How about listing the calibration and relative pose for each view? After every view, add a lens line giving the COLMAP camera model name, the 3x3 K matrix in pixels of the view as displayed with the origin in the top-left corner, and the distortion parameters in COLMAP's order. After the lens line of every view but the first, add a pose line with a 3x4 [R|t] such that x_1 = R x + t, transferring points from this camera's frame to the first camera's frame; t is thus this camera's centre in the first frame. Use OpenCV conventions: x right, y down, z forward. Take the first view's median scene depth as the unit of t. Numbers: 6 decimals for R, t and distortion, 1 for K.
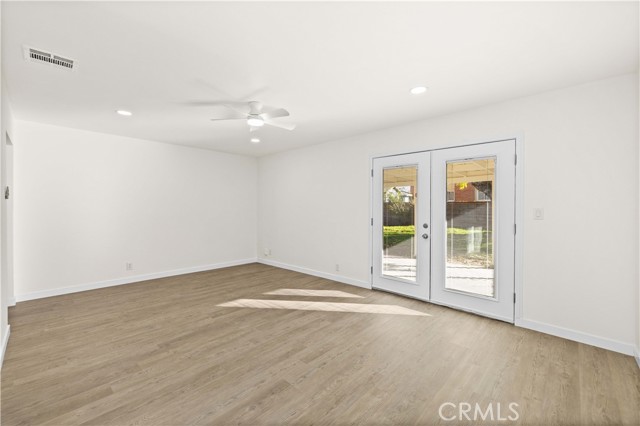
lens RADIAL K [[270.6, 0, 318.9], [0, 270.6, 205.0], [0, 0, 1]] dist [-0.004194, 0.001065]
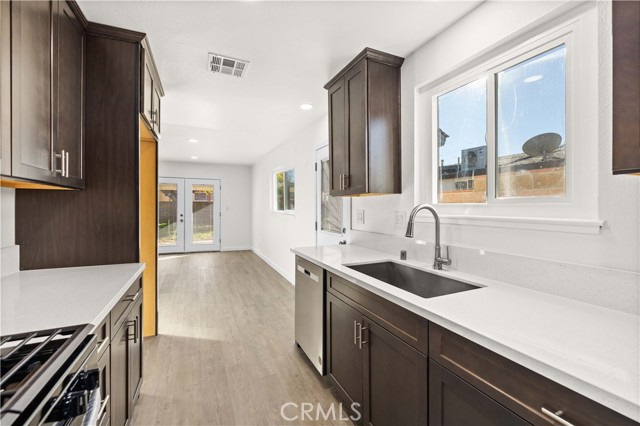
lens RADIAL K [[270.6, 0, 316.9], [0, 270.6, 207.7], [0, 0, 1]] dist [-0.004194, 0.001065]
pose [[0.384934, -0.007018, 0.922917, -1.297636], [-0.005020, 0.999940, 0.009697, -0.005521], [-0.922931, -0.008365, 0.384876, -0.846965]]
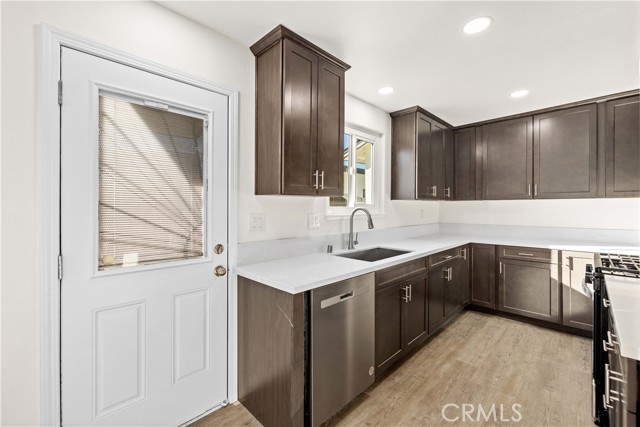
lens RADIAL K [[270.6, 0, 319.8], [0, 270.6, 208.9], [0, 0, 1]] dist [-0.004194, 0.001065]
pose [[-0.999735, -0.002969, 0.022838, -0.595214], [-0.003076, 0.999985, -0.004636, 0.002284], [-0.022823, -0.004705, -0.999728, 0.010901]]
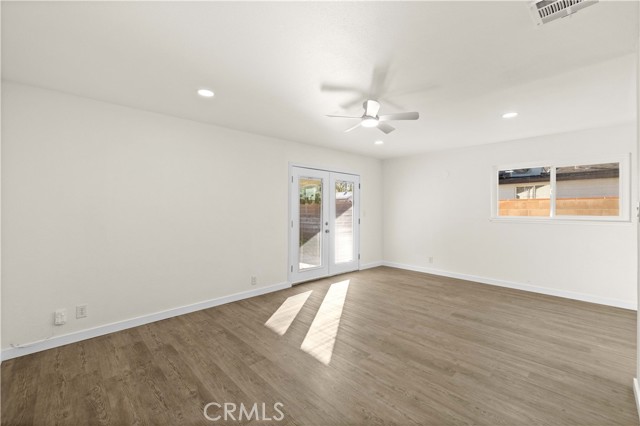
lens RADIAL K [[270.6, 0, 322.2], [0, 270.6, 208.7], [0, 0, 1]] dist [-0.004194, 0.001065]
pose [[0.050853, 0.000302, 0.998706, -1.234610], [-0.001580, 0.999999, -0.000222, -0.002241], [-0.998705, -0.001566, 0.050853, 1.152059]]
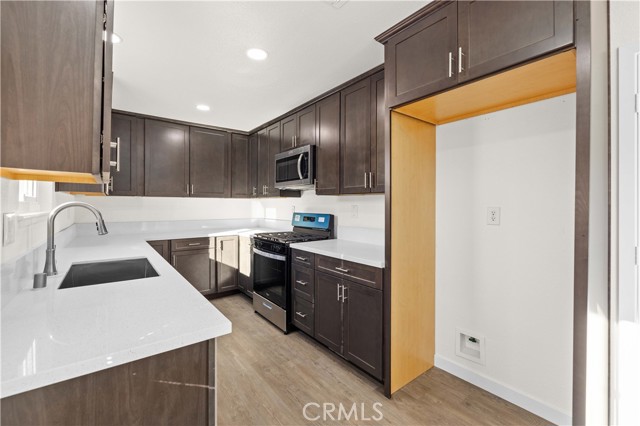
lens RADIAL K [[270.6, 0, 315.0], [0, 270.6, 207.9], [0, 0, 1]] dist [-0.004194, 0.001065]
pose [[-0.157336, 0.005068, -0.987532, -0.258257], [0.003060, 0.999985, 0.004645, 0.002115], [0.987540, -0.002291, -0.157349, -0.303805]]
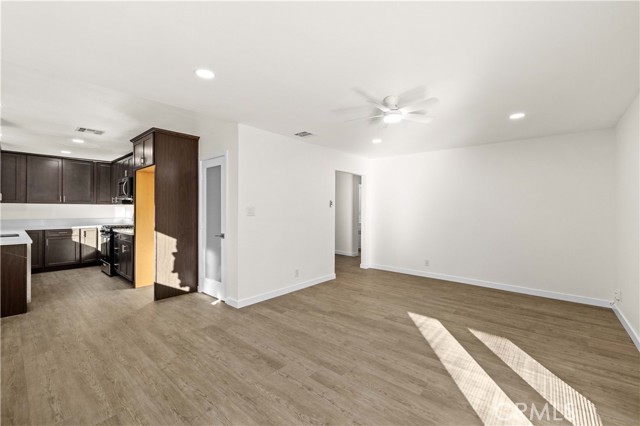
lens RADIAL K [[270.6, 0, 321.3], [0, 270.6, 210.6], [0, 0, 1]] dist [-0.004194, 0.001065]
pose [[0.048808, 0.002142, -0.998806, 0.674994], [-0.001786, 0.999996, 0.002057, -0.000913], [0.998807, 0.001684, 0.048812, 0.739640]]
